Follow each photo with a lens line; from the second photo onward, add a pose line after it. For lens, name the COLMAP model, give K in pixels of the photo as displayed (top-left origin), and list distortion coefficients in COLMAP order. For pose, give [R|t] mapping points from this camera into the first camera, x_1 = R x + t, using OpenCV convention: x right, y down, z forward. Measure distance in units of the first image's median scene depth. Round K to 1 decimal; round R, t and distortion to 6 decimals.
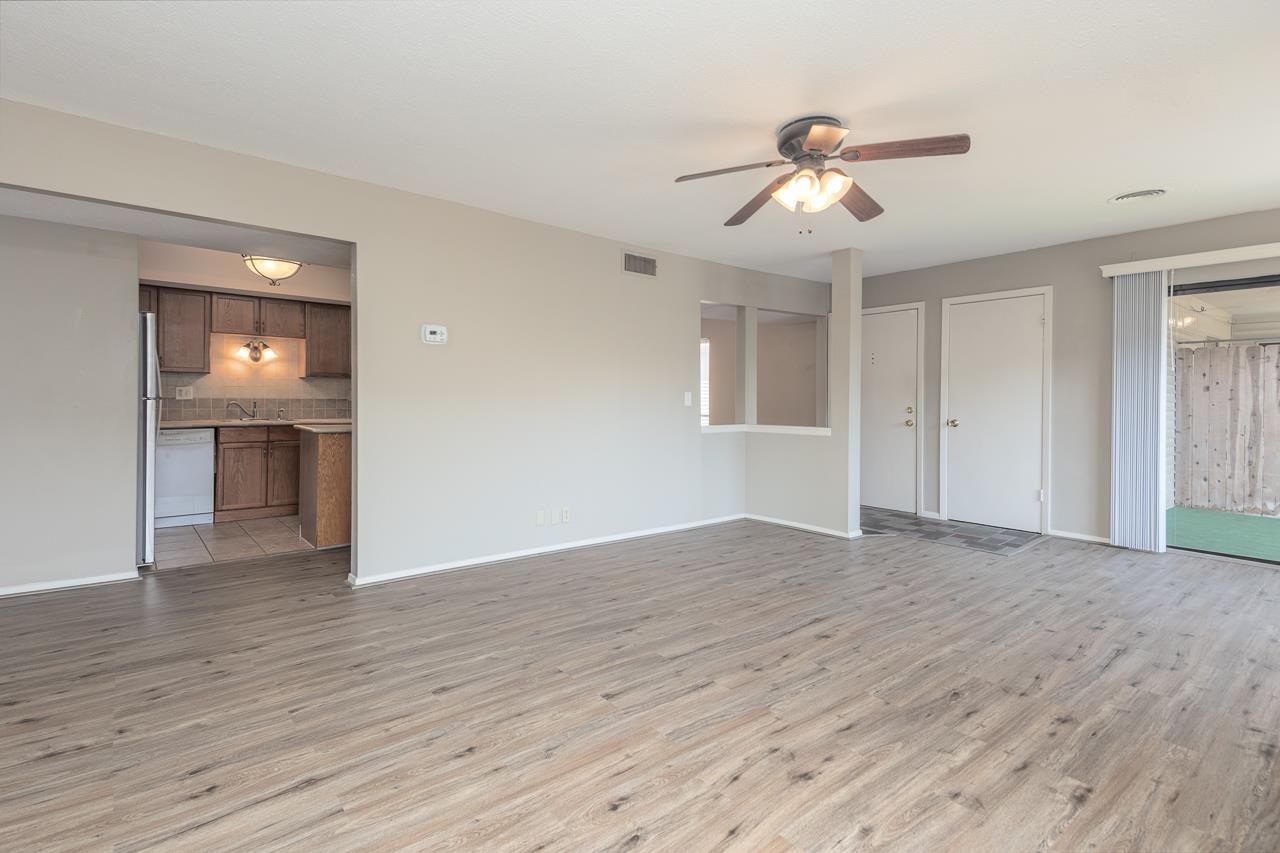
lens RADIAL K [[590.1, 0, 652.5], [0, 590.1, 399.2], [0, 0, 1]] dist [0.030194, -0.007105]
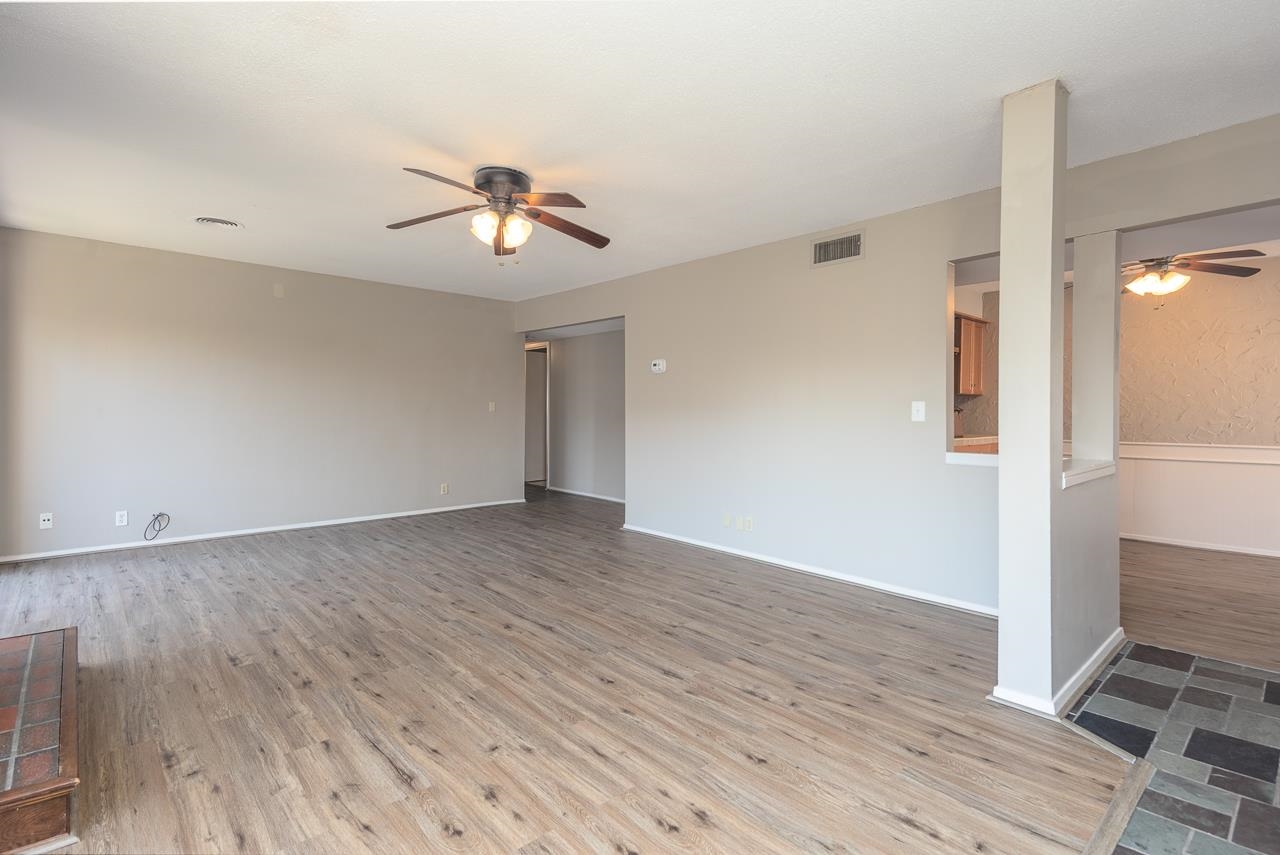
lens RADIAL K [[625.8, 0, 638.0], [0, 625.8, 415.5], [0, 0, 1]] dist [0.047078, -0.014913]
pose [[0.047478, -0.003448, -0.998866, 1.647730], [-0.011204, 0.999929, -0.003984, 0.020260], [0.998809, 0.011381, 0.047436, 1.341043]]
